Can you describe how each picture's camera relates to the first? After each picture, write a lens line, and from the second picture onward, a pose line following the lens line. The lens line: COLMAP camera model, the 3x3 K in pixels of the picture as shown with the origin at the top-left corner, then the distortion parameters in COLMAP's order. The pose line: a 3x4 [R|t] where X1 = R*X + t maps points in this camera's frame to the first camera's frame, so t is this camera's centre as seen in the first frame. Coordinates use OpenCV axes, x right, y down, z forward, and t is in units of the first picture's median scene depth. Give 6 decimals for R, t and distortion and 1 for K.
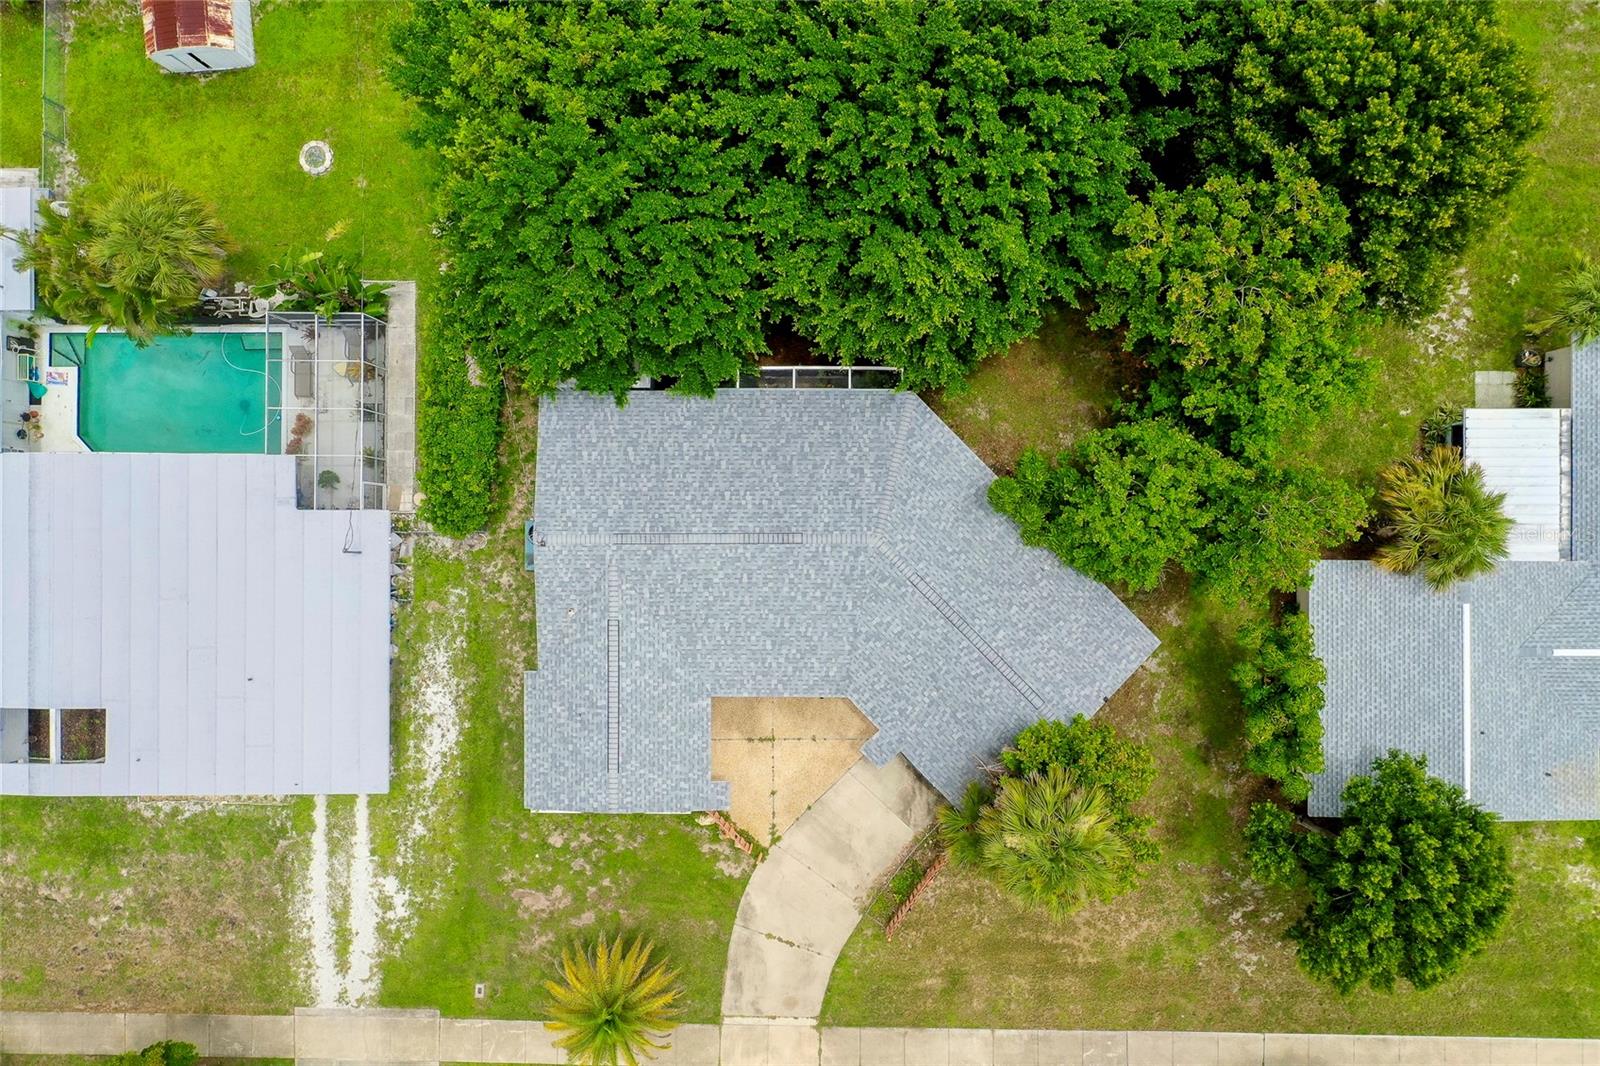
lens RADIAL K [[1283.5, 0, 800.5], [0, 1283.5, 529.9], [0, 0, 1]] dist [-0.021190, 0.015152]
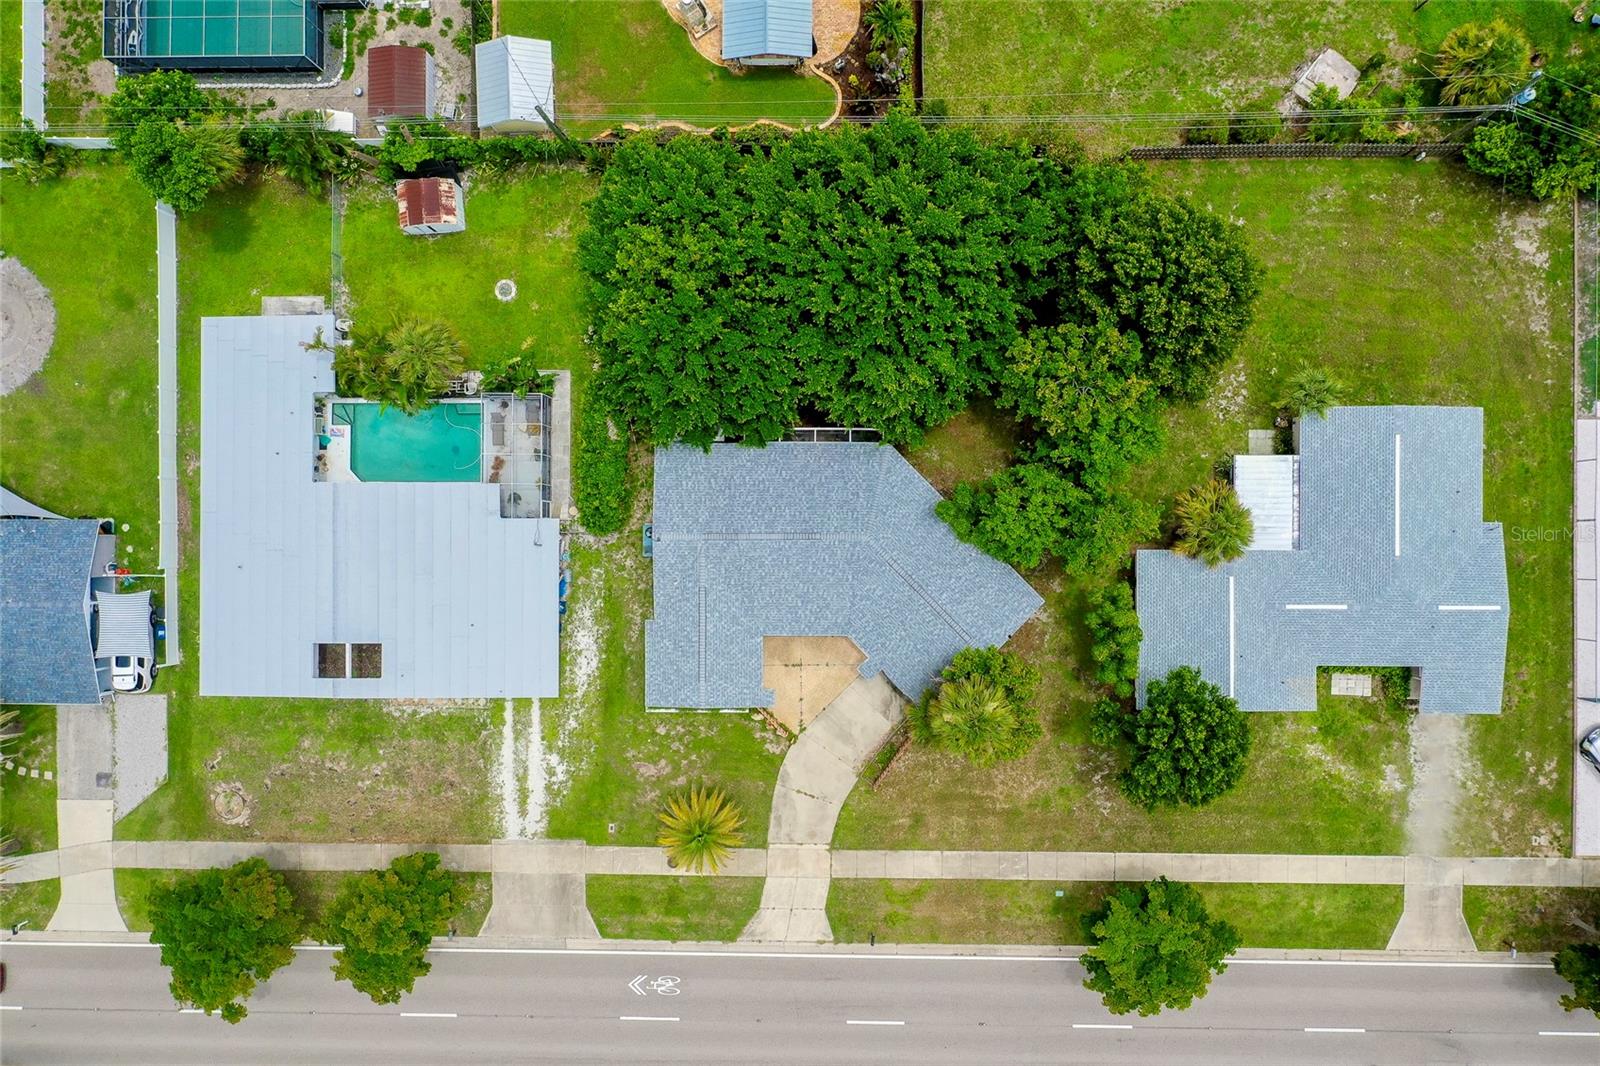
lens RADIAL K [[1283.5, 0, 802.3], [0, 1283.5, 537.7], [0, 0, 1]] dist [-0.021190, 0.015152]
pose [[1.000000, 0.000099, 0.000316, -0.020895], [-0.000101, 0.999981, 0.006220, -0.001418], [-0.000315, -0.006220, 0.999981, -0.575564]]
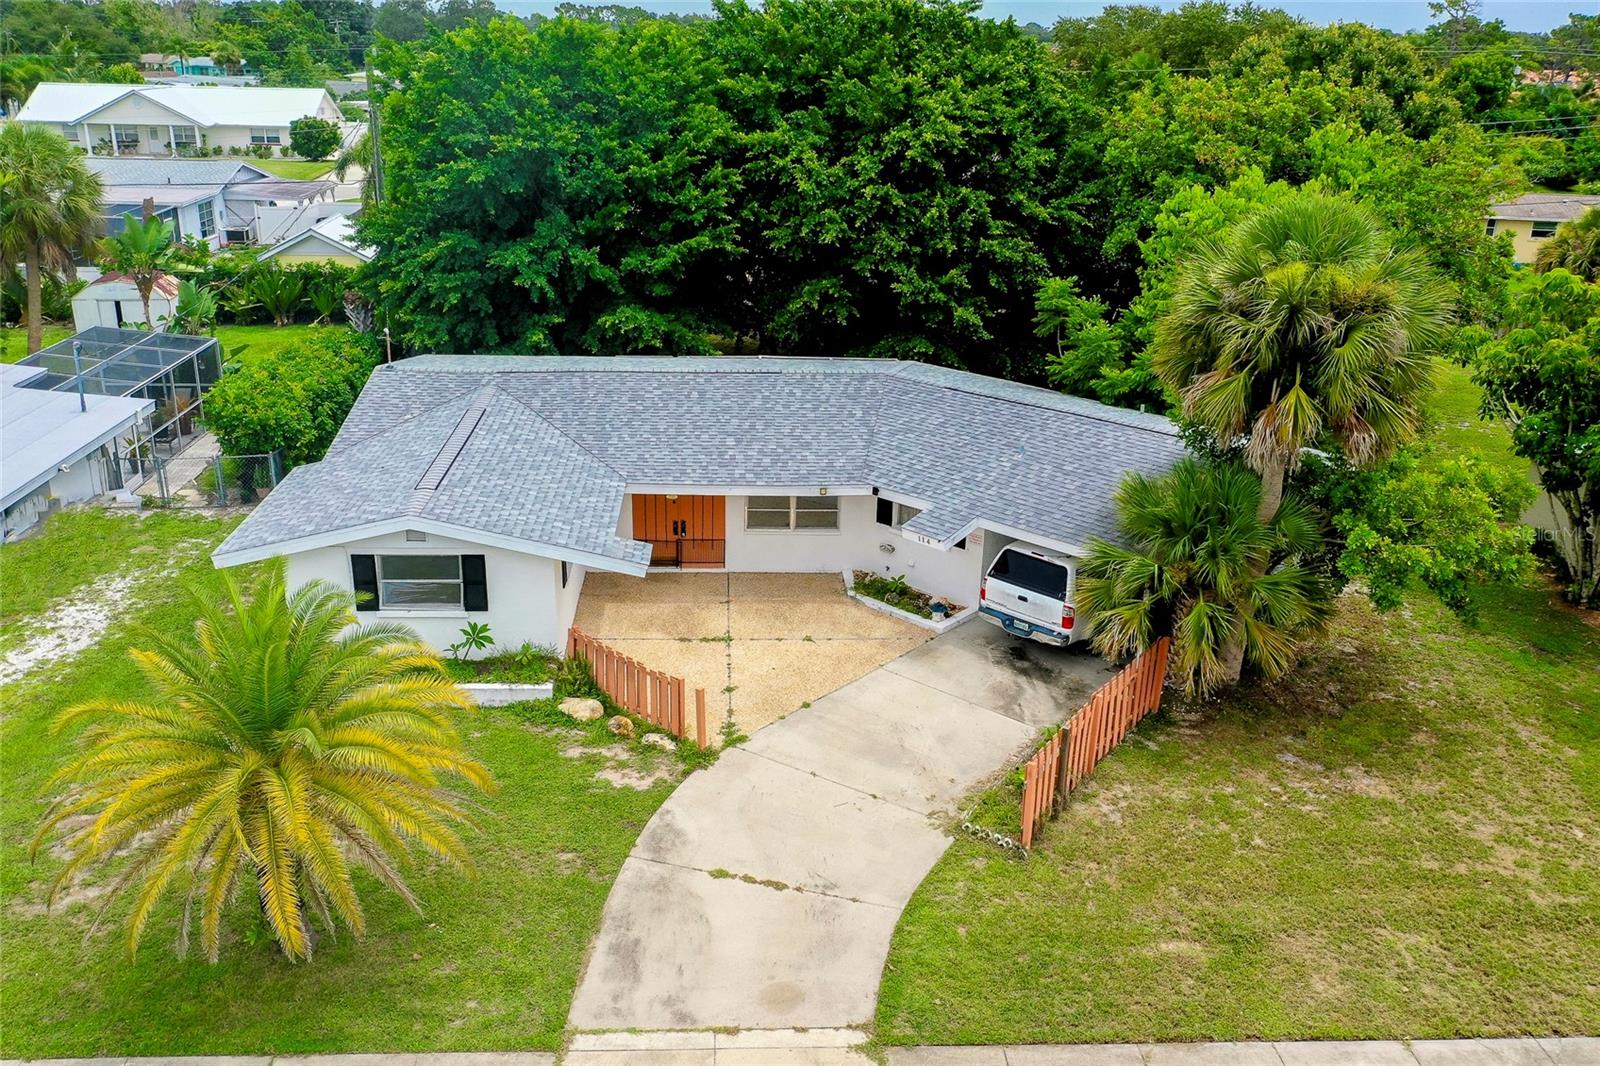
lens RADIAL K [[1360.0, 0, 806.1], [0, 1360.0, 528.9], [0, 0, 1]] dist [-0.004918, 0.000807]
pose [[0.996117, 0.043733, 0.076415, -0.035080], [0.056755, 0.344575, -0.937041, 0.680097], [-0.067310, 0.937739, 0.340755, 0.790834]]
